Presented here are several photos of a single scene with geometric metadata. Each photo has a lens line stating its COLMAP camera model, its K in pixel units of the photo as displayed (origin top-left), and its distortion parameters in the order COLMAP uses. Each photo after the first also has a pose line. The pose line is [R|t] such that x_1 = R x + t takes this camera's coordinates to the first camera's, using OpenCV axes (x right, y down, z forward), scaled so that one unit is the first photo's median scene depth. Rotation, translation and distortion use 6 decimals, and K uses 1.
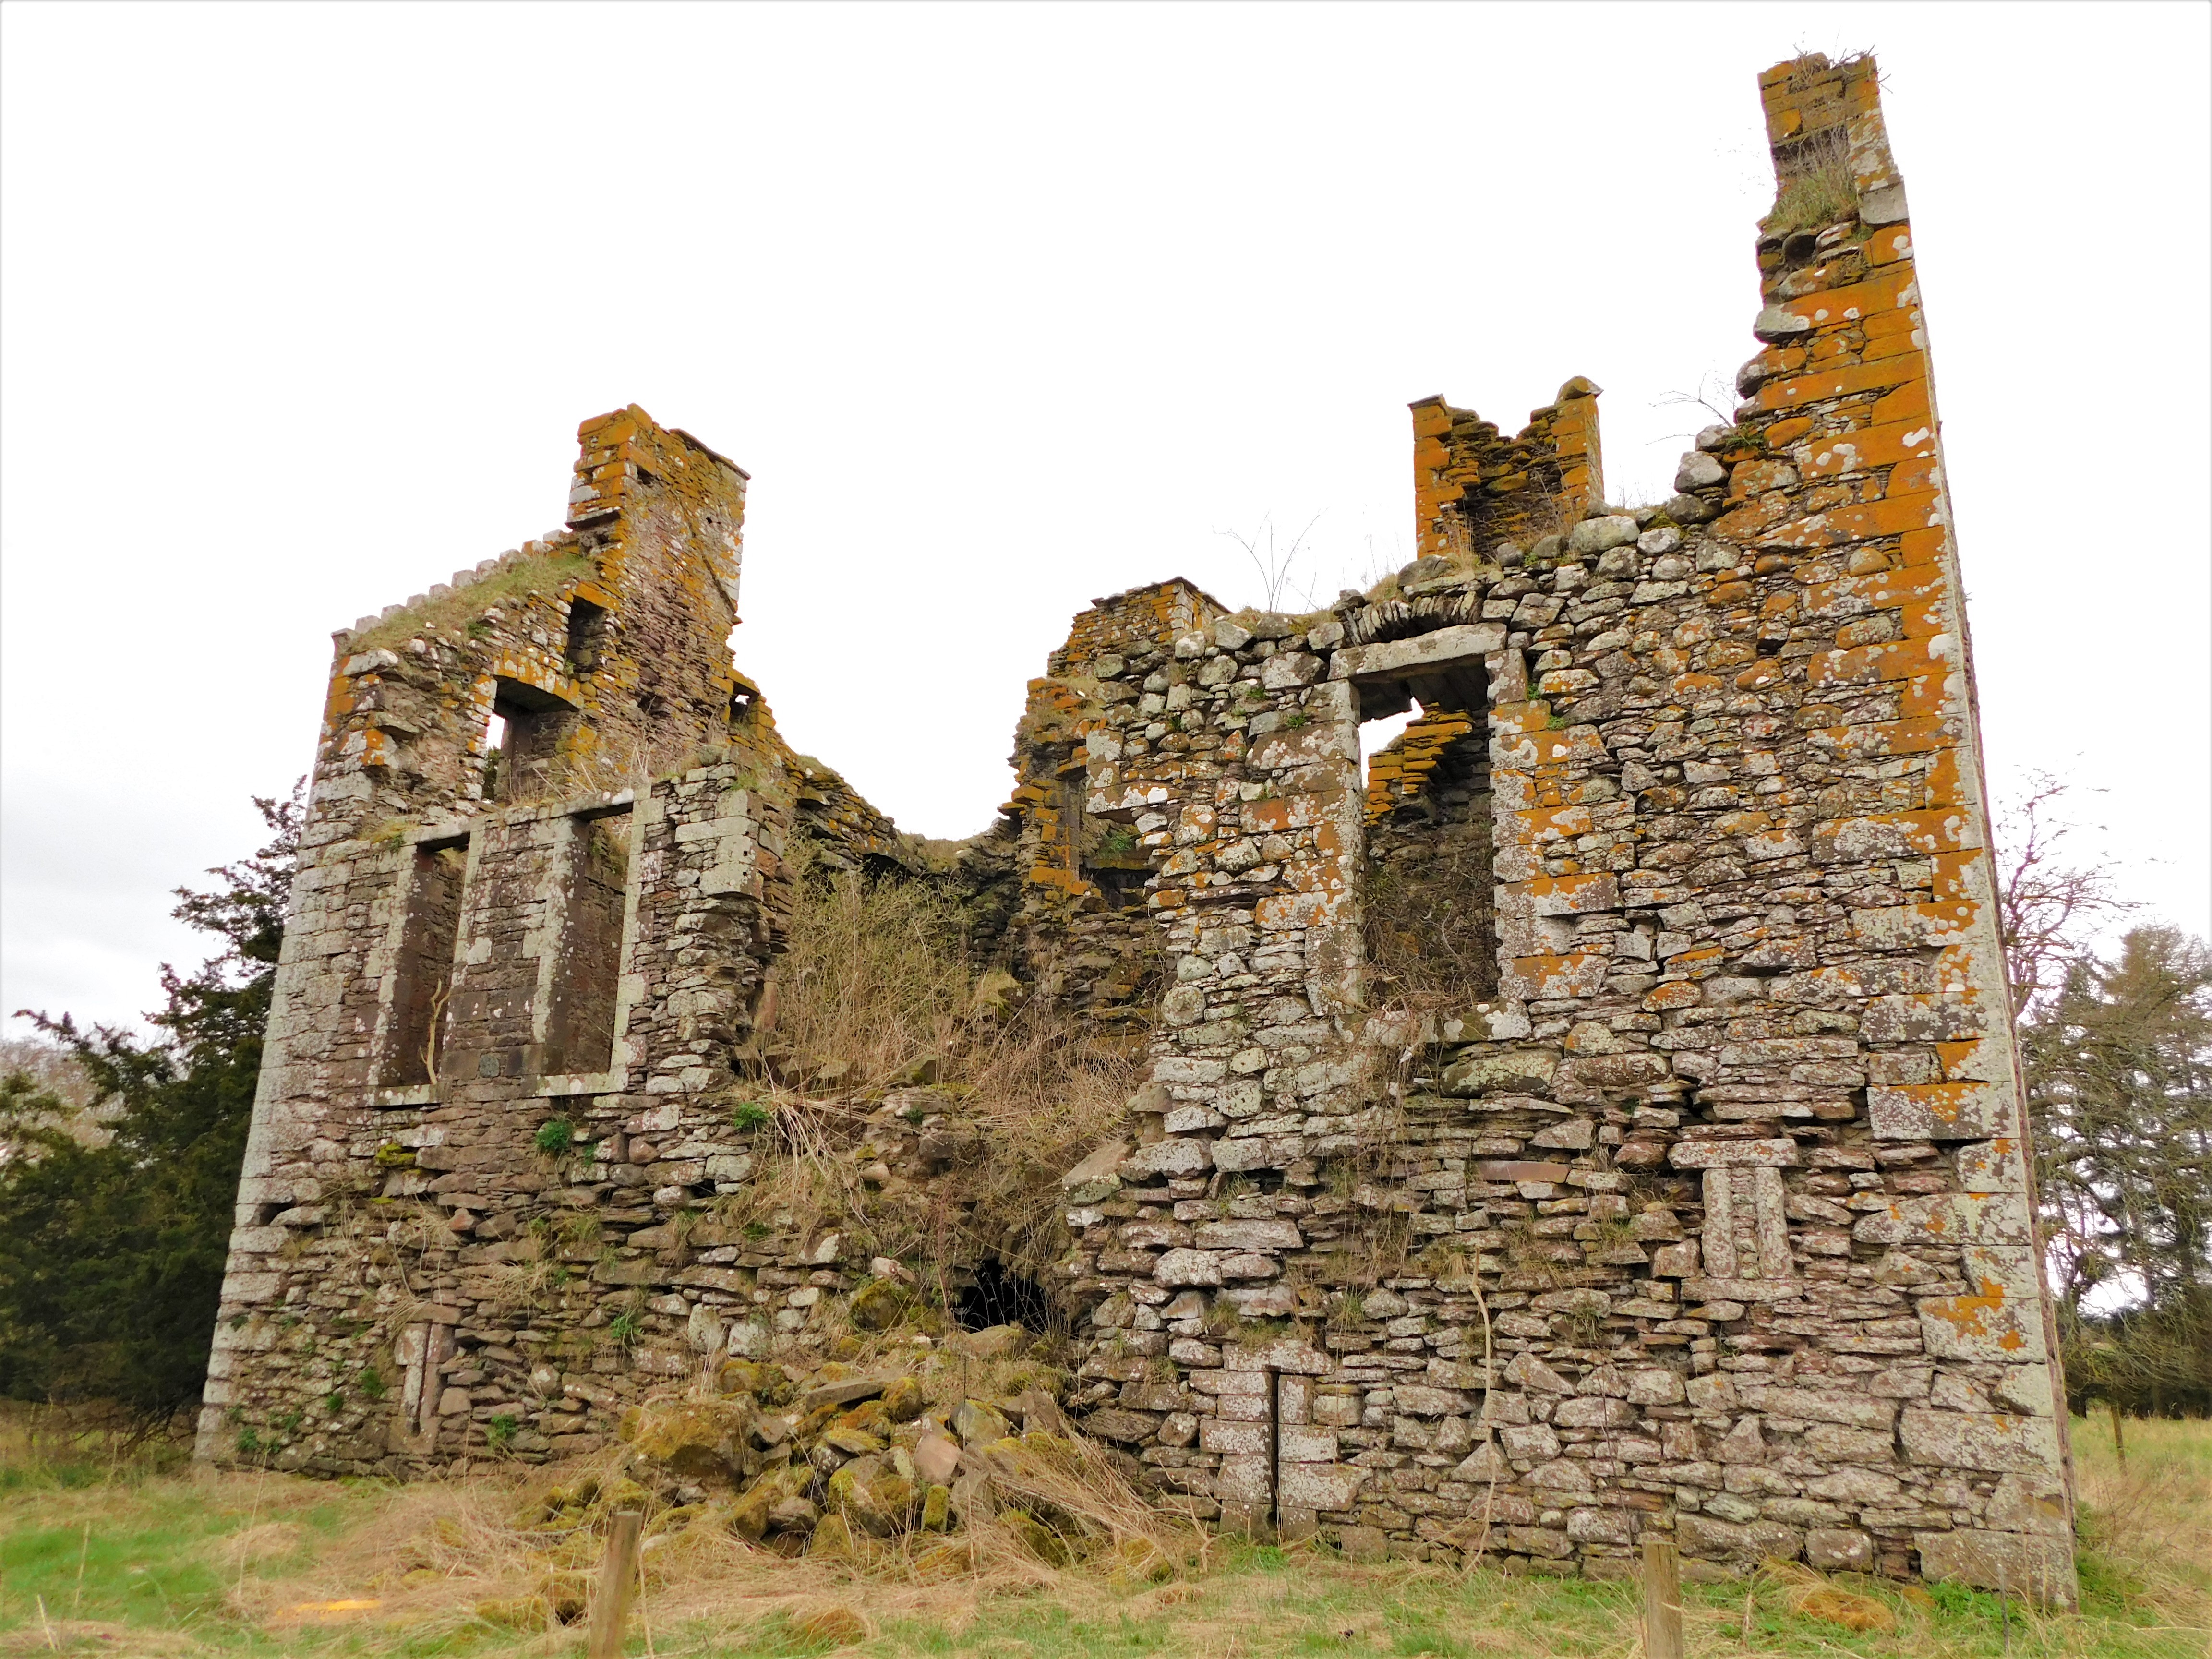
lens RADIAL K [[1592.8, 0, 1106.0], [0, 1592.8, 829.5], [0, 0, 1]] dist [0.000363, -0.001210]
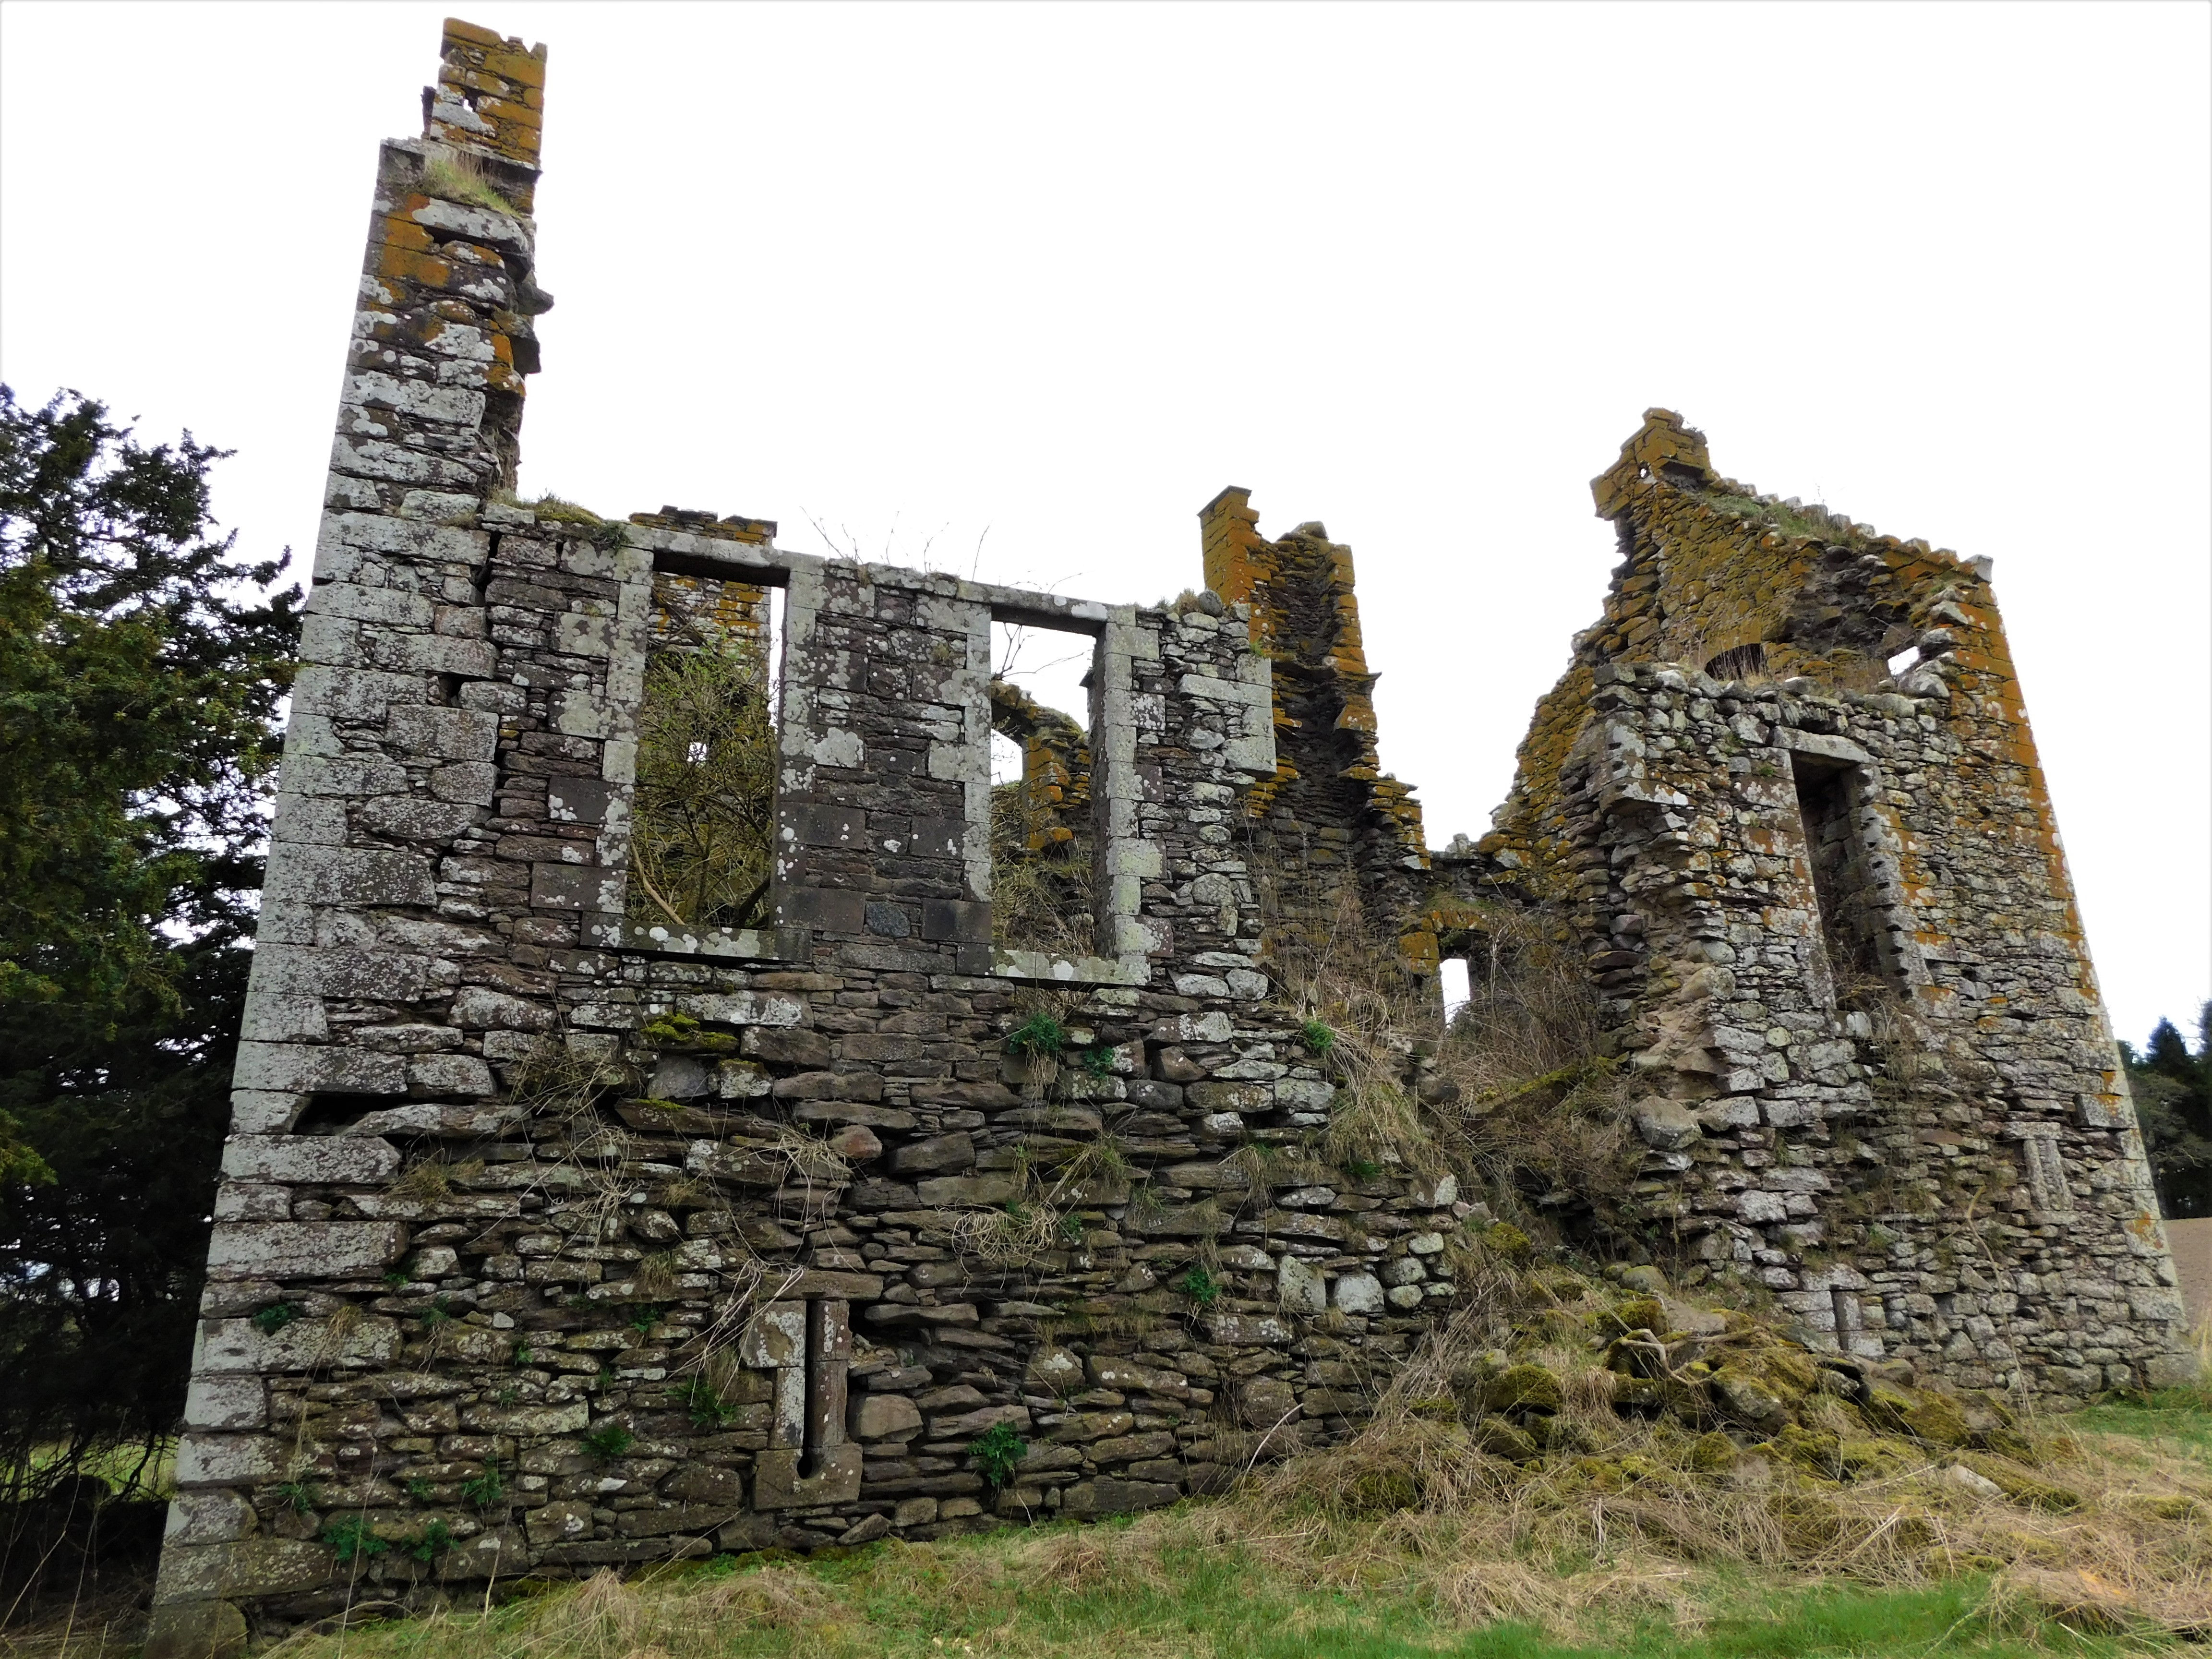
lens RADIAL K [[1488.6, 0, 1106.0], [0, 1488.6, 829.5], [0, 0, 1]] dist [-0.068210, 0.058278]
pose [[0.595238, 0.228539, 0.770365, -0.962264], [-0.184140, 0.971985, -0.146073, 0.216492], [-0.782166, -0.054906, 0.620646, 0.622988]]
